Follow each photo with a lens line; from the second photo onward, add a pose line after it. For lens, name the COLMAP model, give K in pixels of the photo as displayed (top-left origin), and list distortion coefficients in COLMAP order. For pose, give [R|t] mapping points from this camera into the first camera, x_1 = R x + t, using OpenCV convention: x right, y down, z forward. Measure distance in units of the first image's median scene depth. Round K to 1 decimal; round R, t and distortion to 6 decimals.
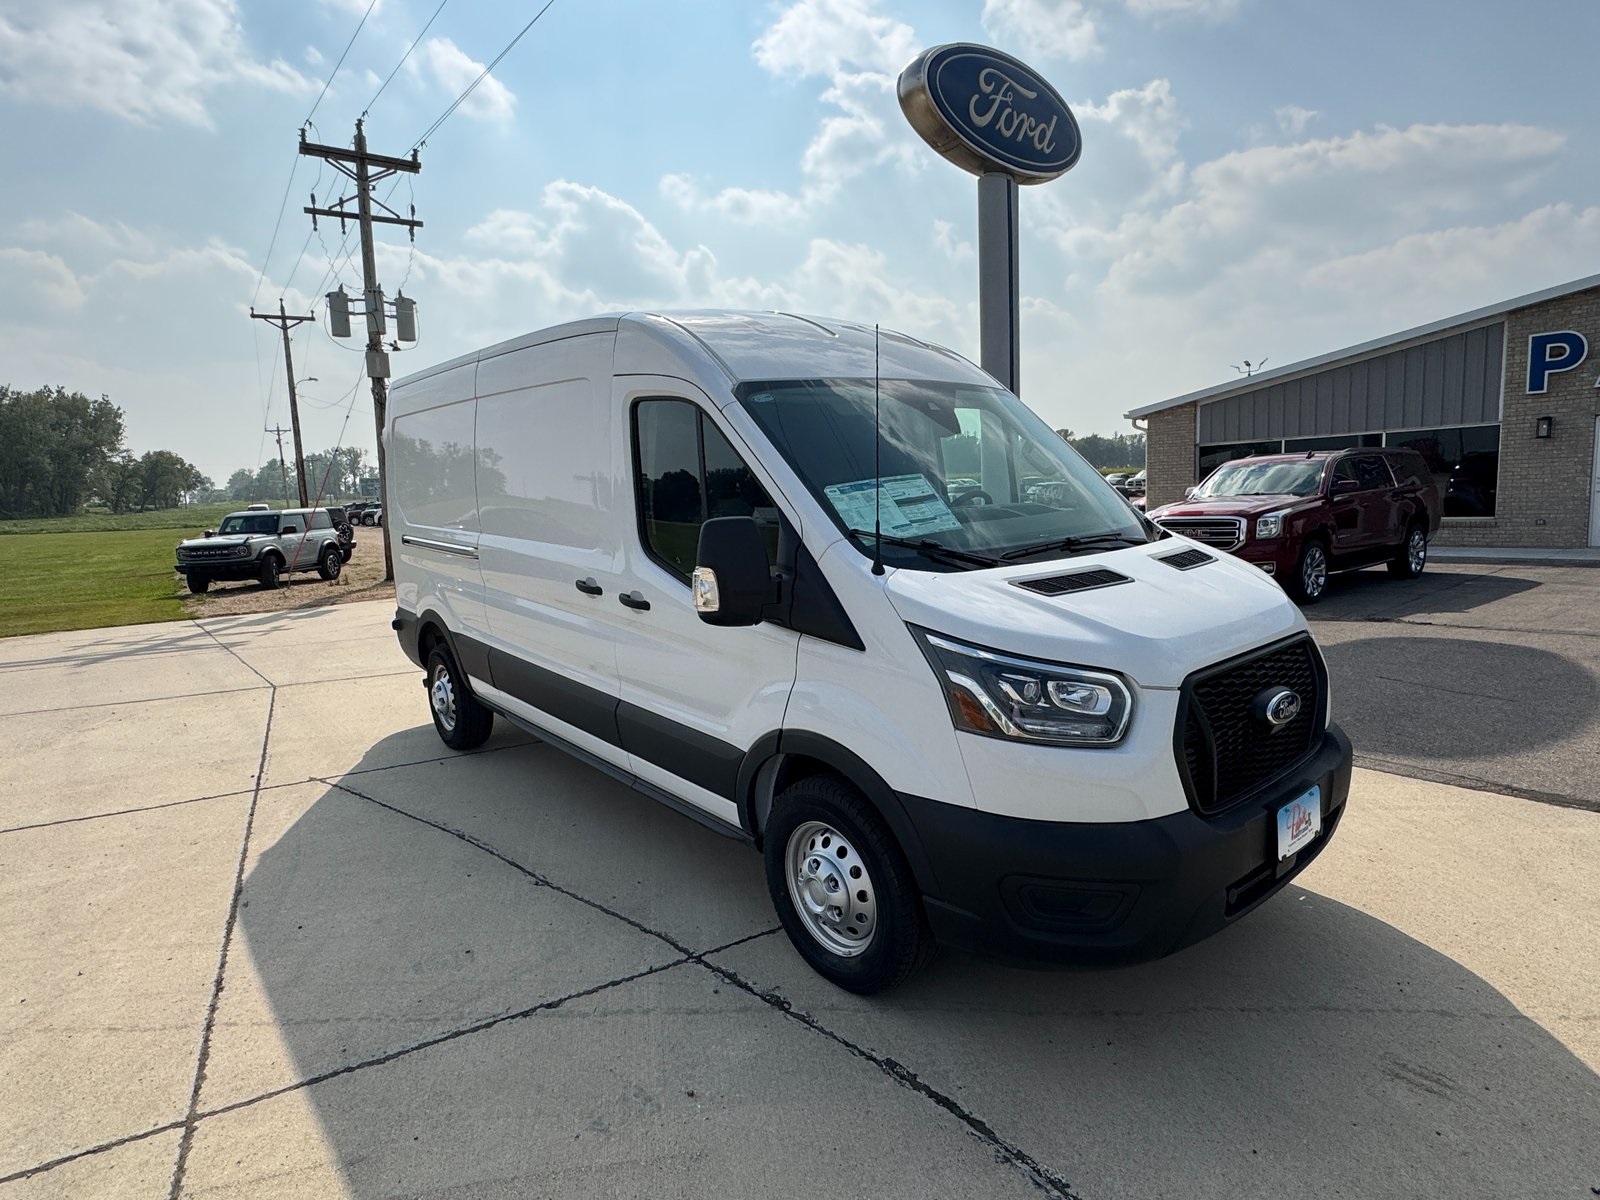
lens RADIAL K [[854.5, 0, 796.0], [0, 854.5, 598.6], [0, 0, 1]] dist [-0.000317, -0.002467]
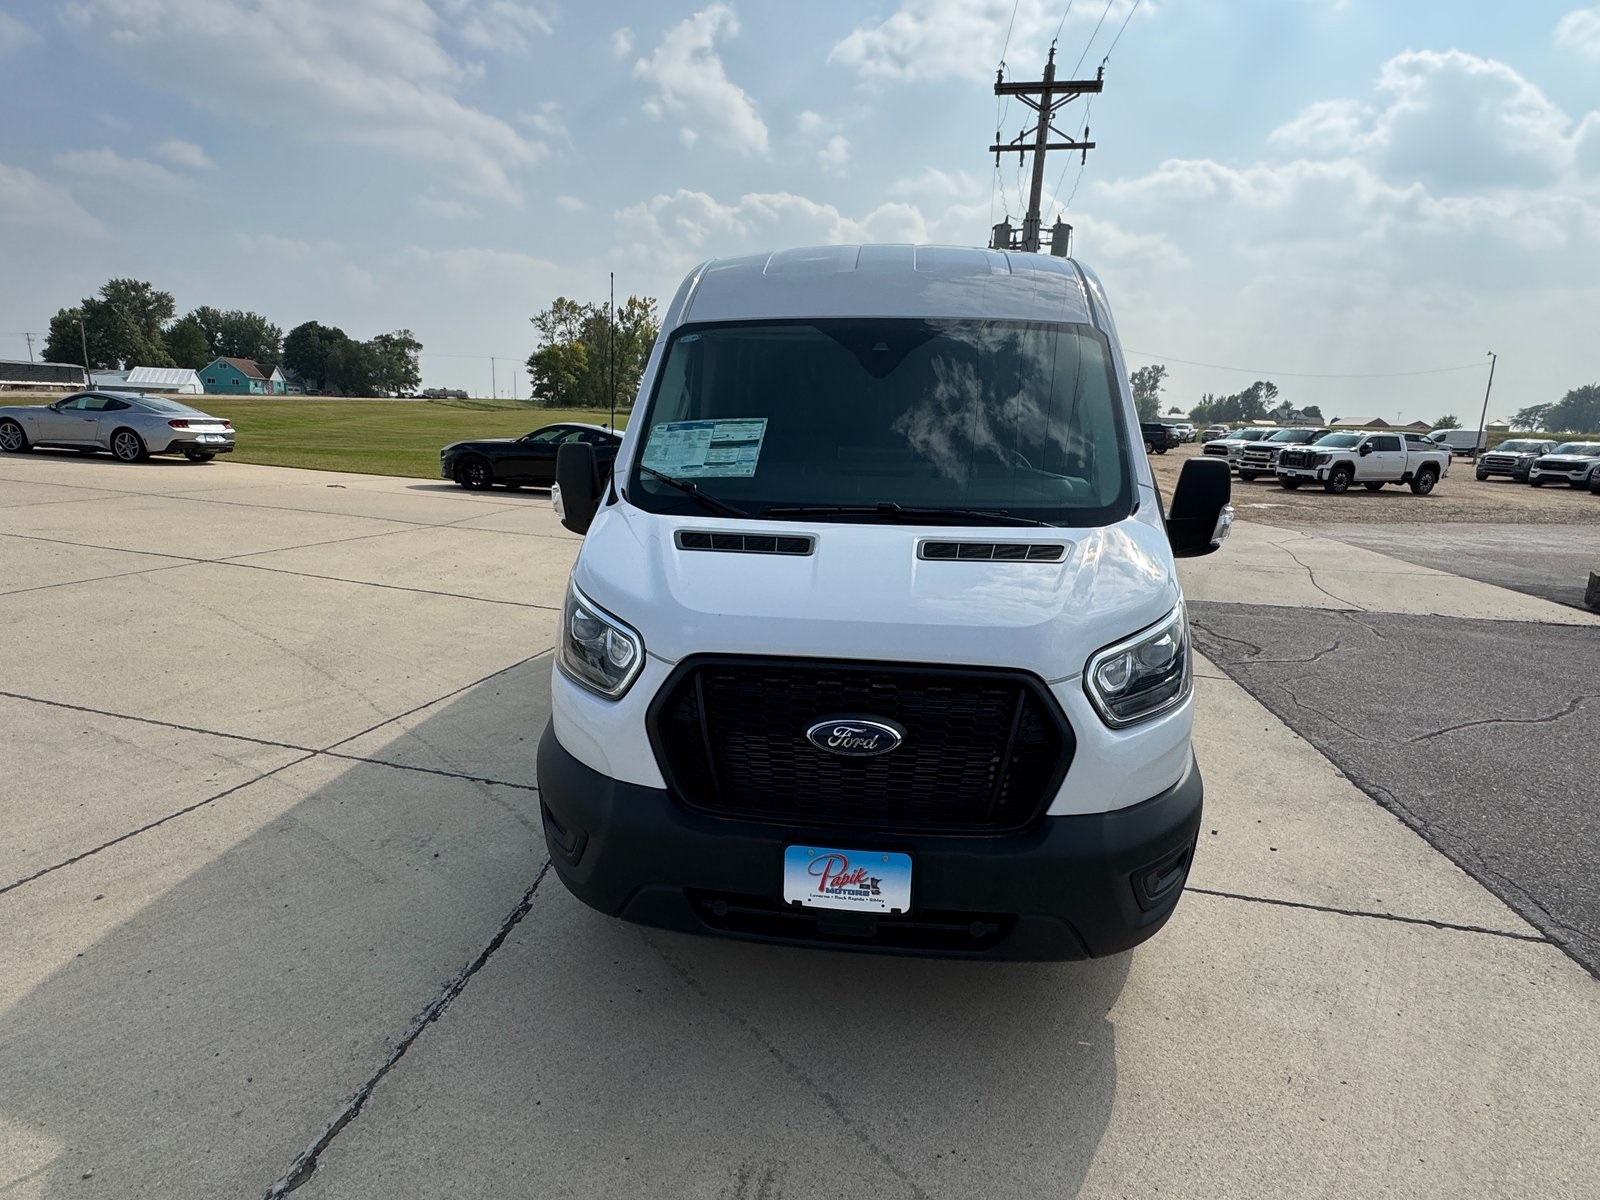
lens RADIAL K [[854.5, 0, 808.7], [0, 854.5, 605.0], [0, 0, 1]] dist [-0.000317, -0.002467]
pose [[0.698024, 0.216428, -0.682585, 0.137147], [-0.153472, 0.976297, 0.152612, -0.014252], [0.699435, -0.001769, 0.714694, 0.051252]]
